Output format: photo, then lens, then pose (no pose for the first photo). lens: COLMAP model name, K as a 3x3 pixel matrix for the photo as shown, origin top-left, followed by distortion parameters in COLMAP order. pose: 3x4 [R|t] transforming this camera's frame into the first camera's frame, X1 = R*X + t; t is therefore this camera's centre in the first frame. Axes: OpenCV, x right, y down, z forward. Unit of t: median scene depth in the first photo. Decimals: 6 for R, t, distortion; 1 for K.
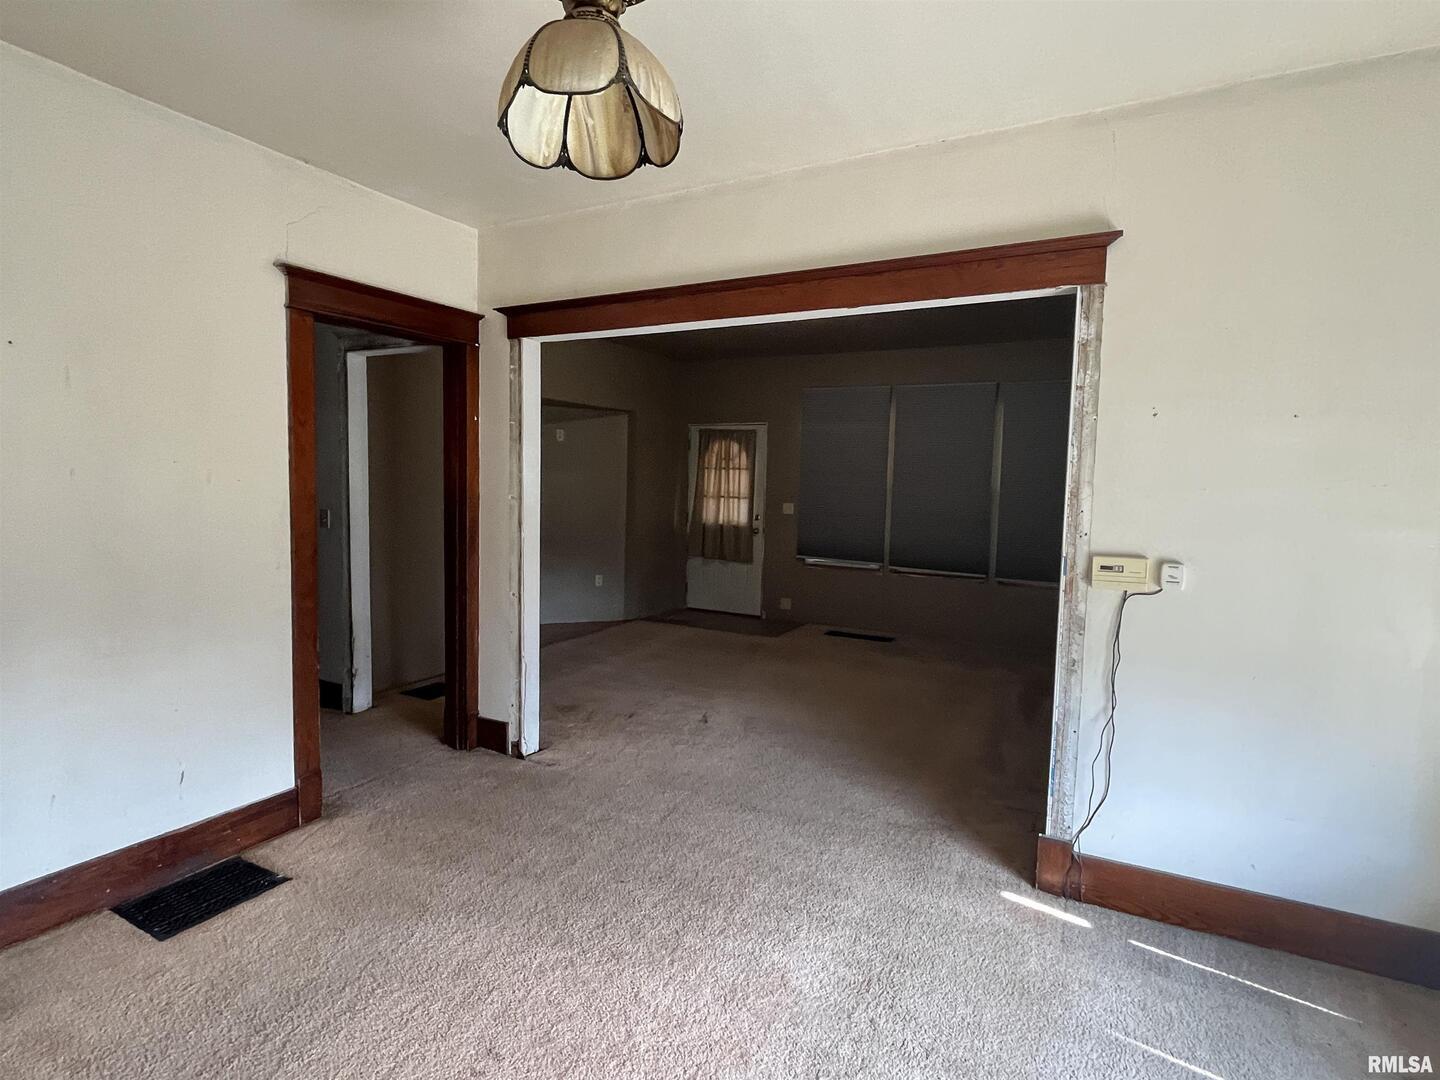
lens RADIAL K [[743.2, 0, 716.2], [0, 743.2, 524.9], [0, 0, 1]] dist [-0.000895, -0.000439]
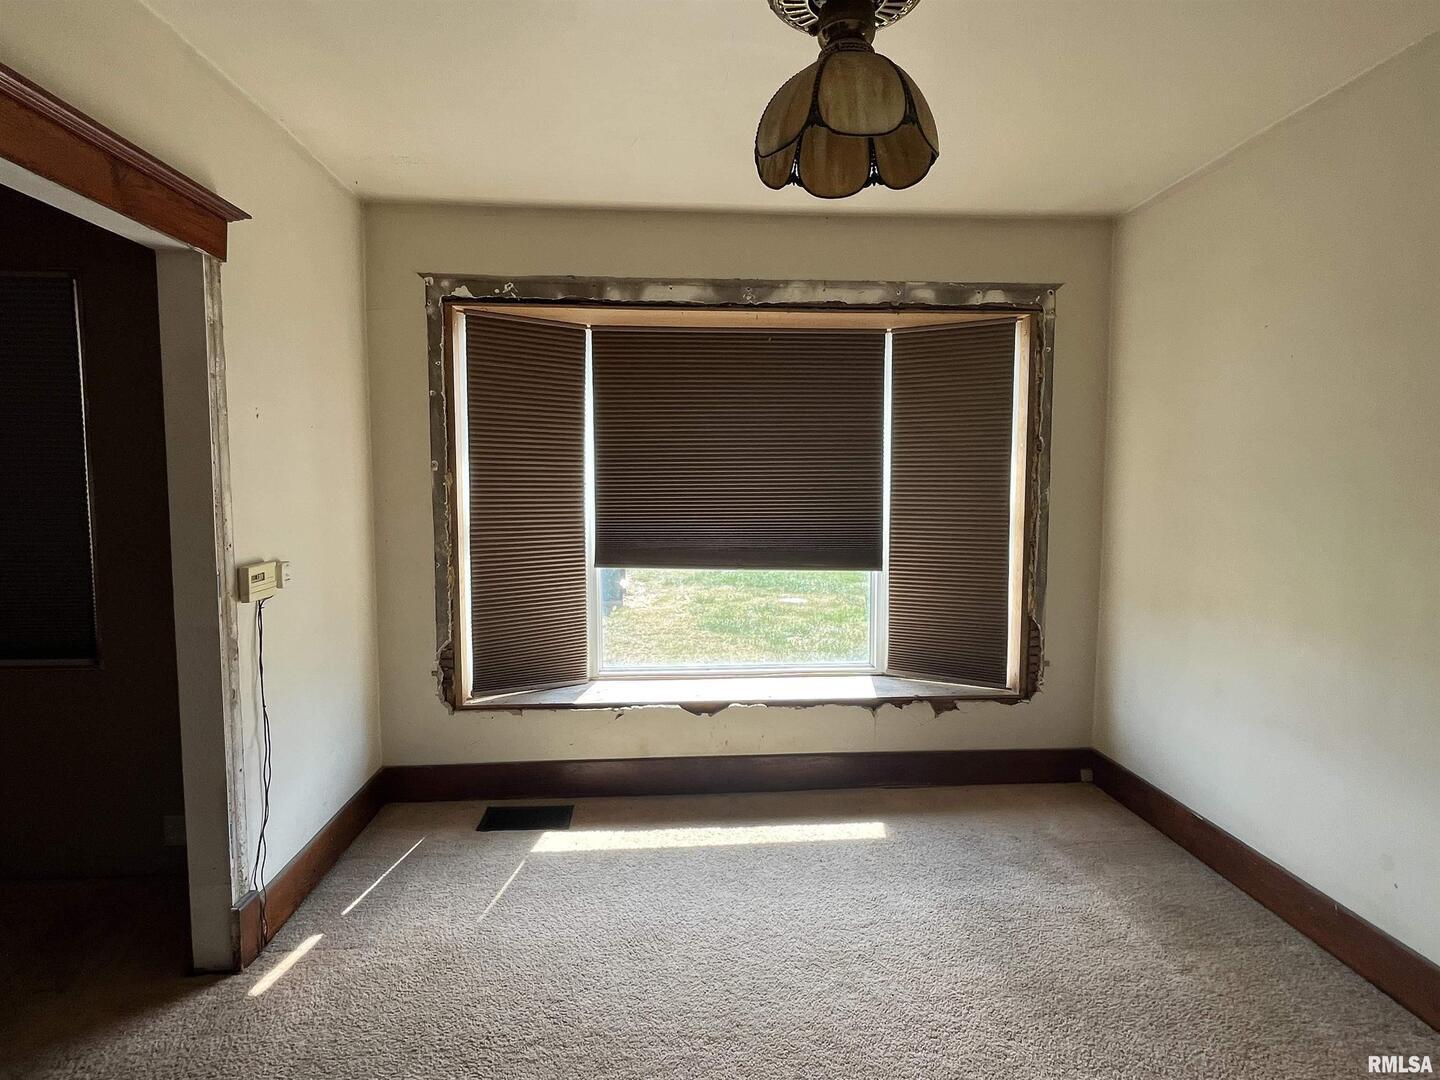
lens RADIAL K [[743.2, 0, 716.2], [0, 743.2, 524.9], [0, 0, 1]] dist [-0.000895, -0.000439]
pose [[-0.520480, -0.072721, 0.850771, -0.549548], [0.048999, 0.992181, 0.114784, -0.084572], [-0.852467, 0.101430, -0.512847, 0.963814]]
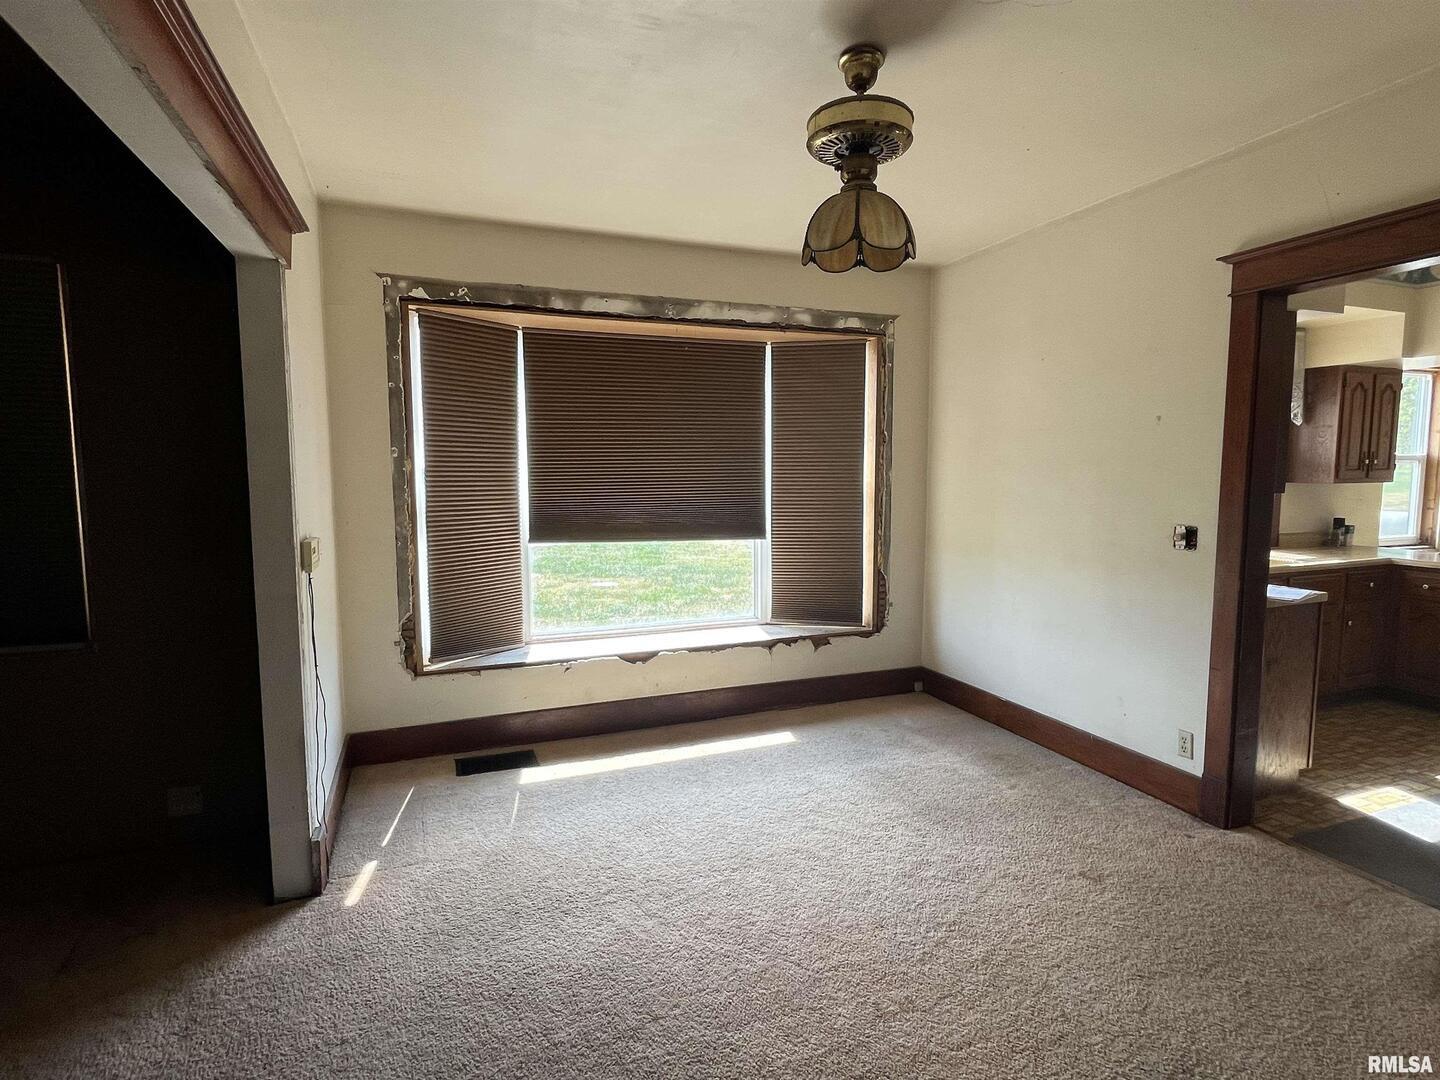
lens RADIAL K [[743.2, 0, 716.2], [0, 743.2, 524.9], [0, 0, 1]] dist [-0.000895, -0.000439]
pose [[-0.749314, -0.069053, 0.658604, -0.576030], [0.033748, 0.989274, 0.142119, -0.105752], [-0.661354, 0.128719, -0.738947, 1.370240]]
